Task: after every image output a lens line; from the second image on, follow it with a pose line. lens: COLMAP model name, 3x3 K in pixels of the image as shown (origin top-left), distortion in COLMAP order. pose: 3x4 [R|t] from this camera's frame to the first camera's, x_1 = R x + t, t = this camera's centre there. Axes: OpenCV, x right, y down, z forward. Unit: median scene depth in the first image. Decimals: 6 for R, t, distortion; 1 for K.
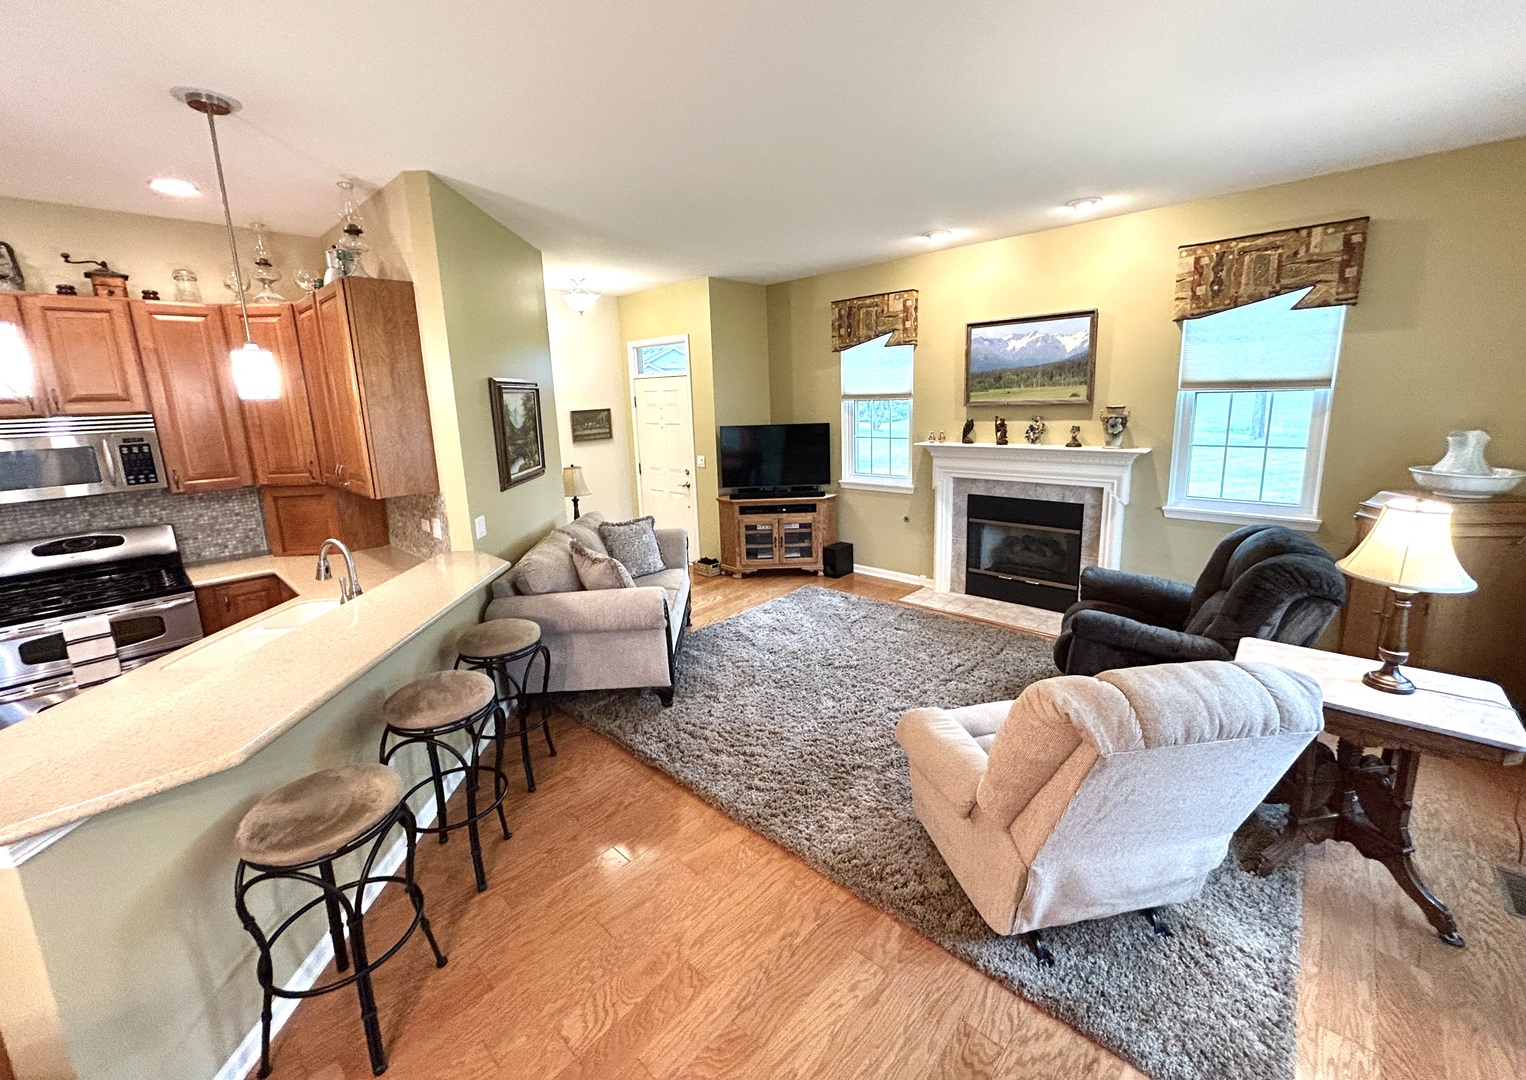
lens RADIAL K [[609.9, 0, 758.1], [0, 609.9, 509.9], [0, 0, 1]] dist [0.002384, -0.000026]
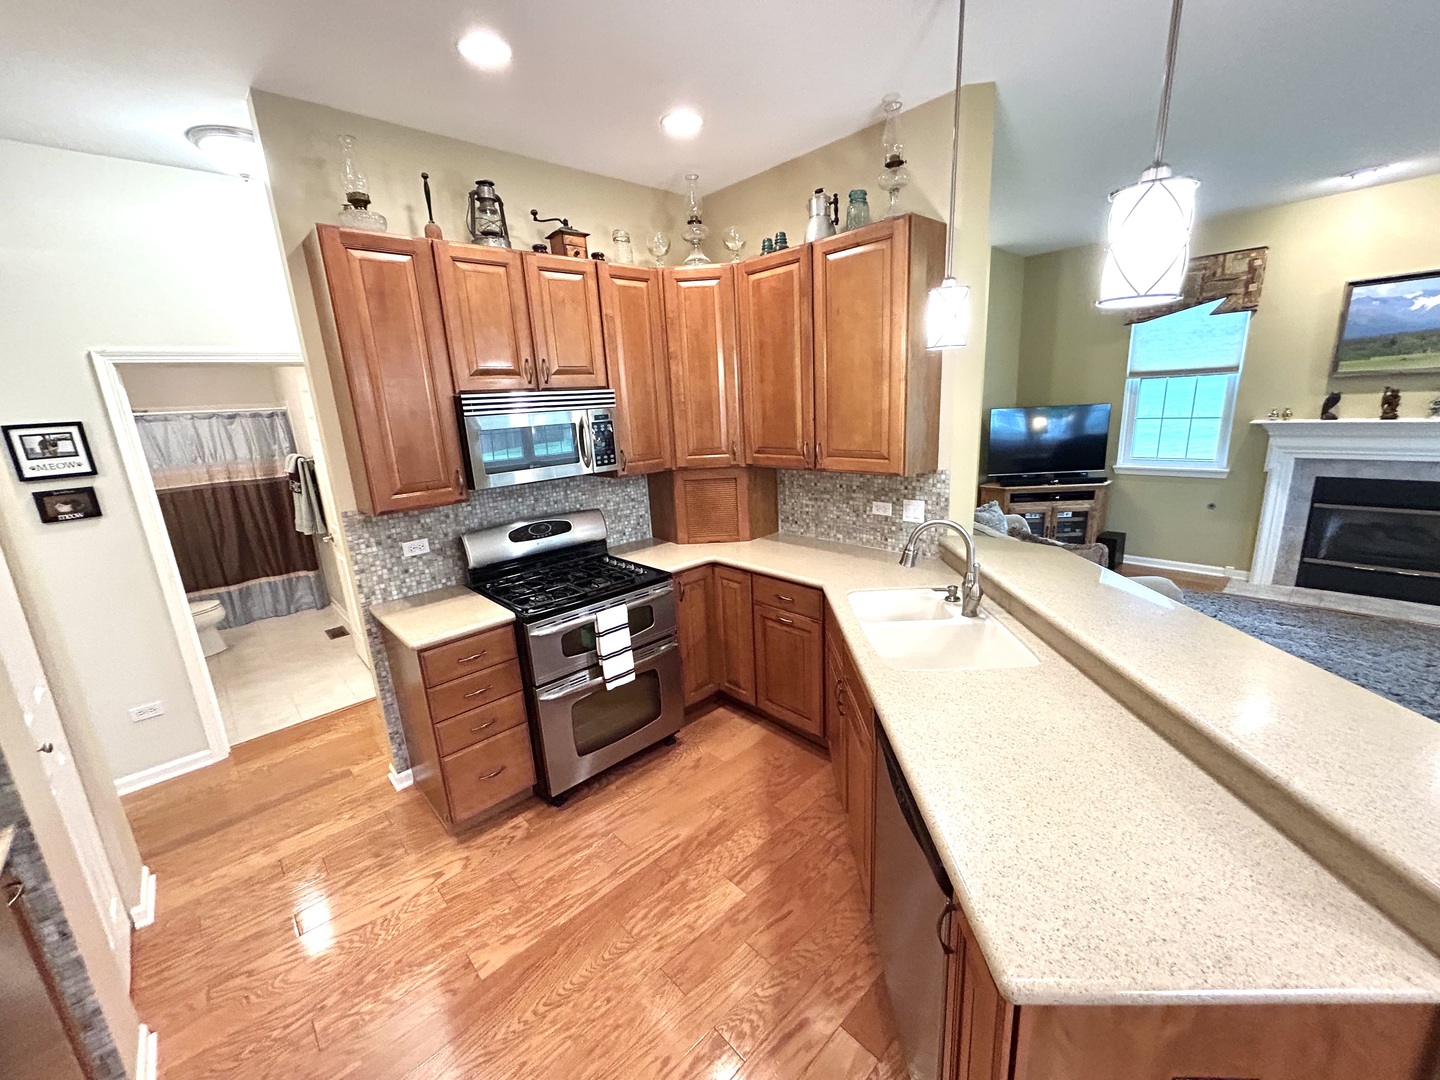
lens RADIAL K [[584.2, 0, 725.6], [0, 584.2, 542.1], [0, 0, 1]] dist [-0.001684, 0.000654]
pose [[0.998003, -0.002686, -0.063106, -0.501308], [0.006385, 0.998268, 0.058474, 0.015887], [0.062839, -0.058761, 0.996292, 0.077939]]
